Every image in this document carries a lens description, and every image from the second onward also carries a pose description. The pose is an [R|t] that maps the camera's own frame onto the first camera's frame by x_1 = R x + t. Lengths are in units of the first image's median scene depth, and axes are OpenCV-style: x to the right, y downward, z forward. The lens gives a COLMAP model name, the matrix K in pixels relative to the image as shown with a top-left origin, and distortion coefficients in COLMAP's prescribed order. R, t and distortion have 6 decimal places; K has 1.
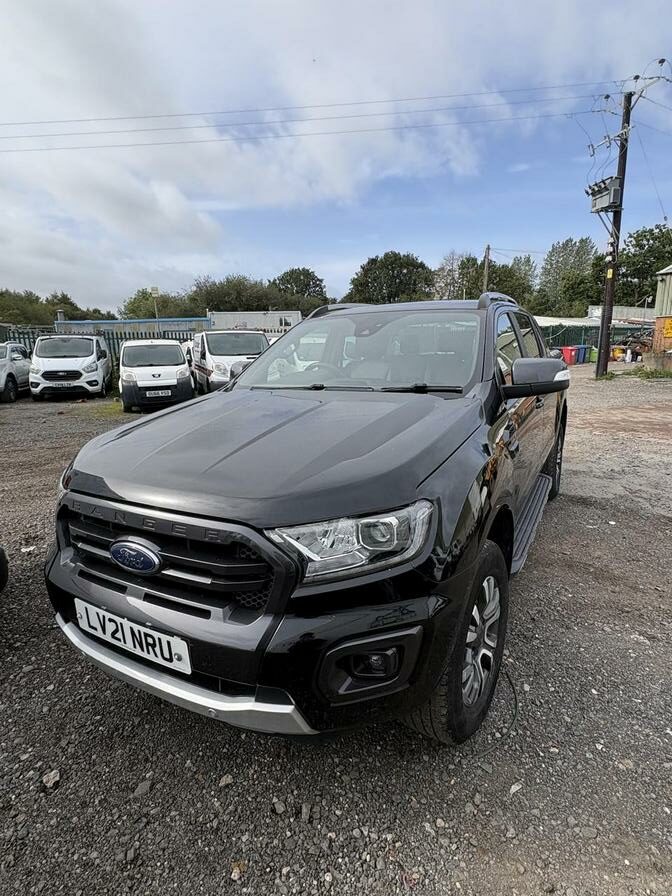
lens RADIAL K [[490.8, 0, 336.0], [0, 490.8, 448.0], [0, 0, 1]] dist [0.002955, -0.000976]
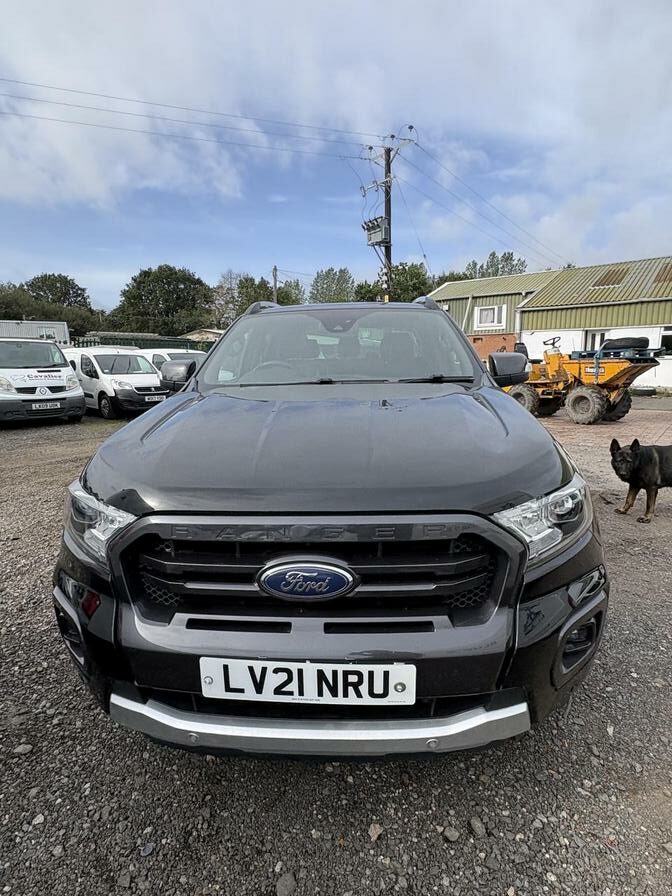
lens RADIAL K [[490.8, 0, 336.0], [0, 490.8, 448.0], [0, 0, 1]] dist [0.002955, -0.000976]
pose [[0.898837, -0.070580, 0.432563, -0.568740], [0.086370, 0.996119, -0.016938, 0.024505], [-0.429688, 0.052585, 0.901445, 0.217580]]
